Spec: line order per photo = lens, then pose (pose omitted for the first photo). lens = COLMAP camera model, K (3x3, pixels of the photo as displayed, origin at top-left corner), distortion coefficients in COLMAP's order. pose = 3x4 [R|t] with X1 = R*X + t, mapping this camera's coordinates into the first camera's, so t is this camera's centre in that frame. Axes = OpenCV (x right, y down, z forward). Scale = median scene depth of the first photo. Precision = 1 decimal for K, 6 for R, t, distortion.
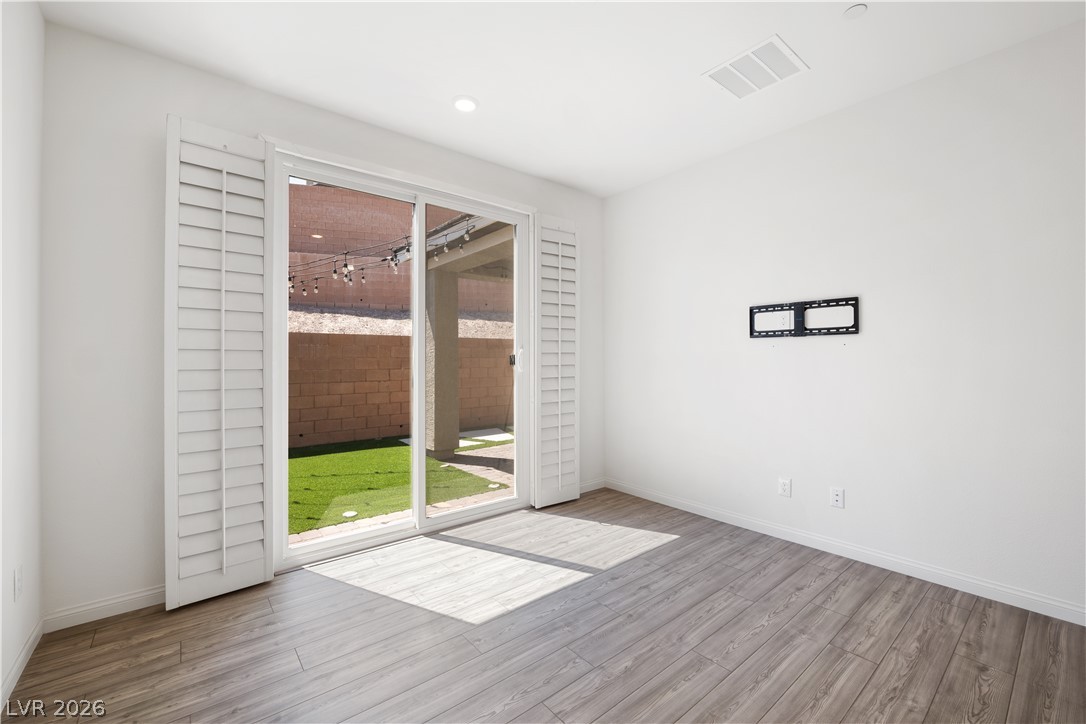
lens RADIAL K [[449.0, 0, 543.5], [0, 449.0, 350.0], [0, 0, 1]] dist [-0.011306, -0.000072]
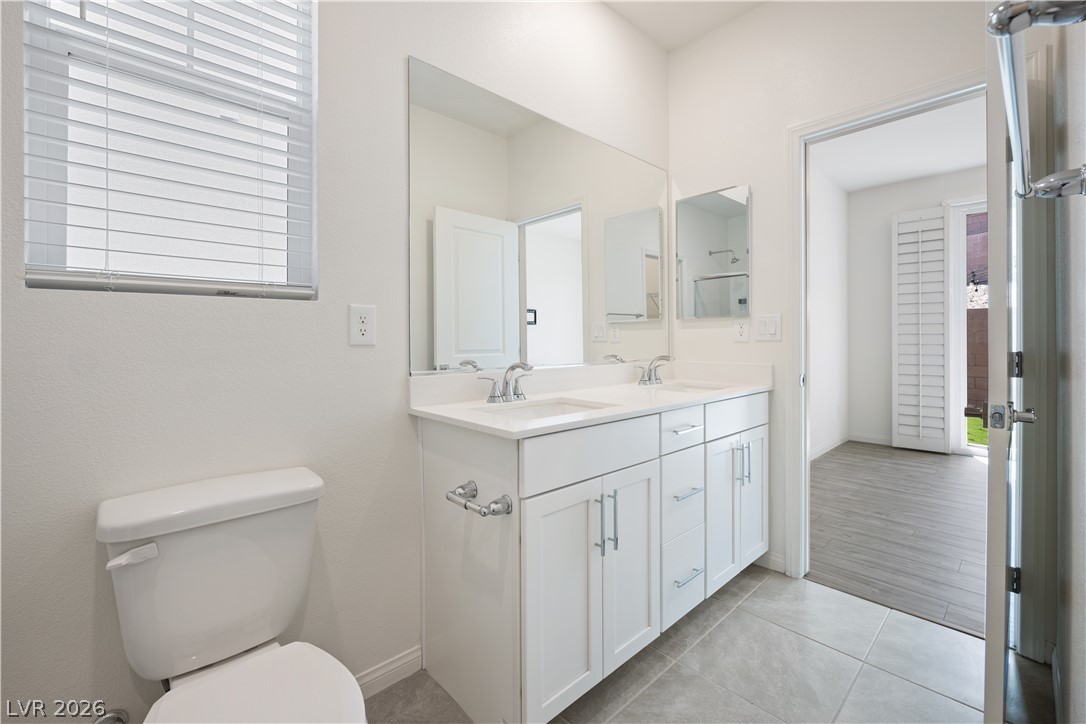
lens RADIAL K [[451.7, 0, 565.9], [0, 451.7, 340.5], [0, 0, 1]] dist [-0.011881, -0.000069]
pose [[0.083841, 0.007012, -0.996454, 0.920498], [0.017321, 0.999814, 0.008493, 0.022587], [0.996329, -0.017971, 0.083704, -0.586286]]
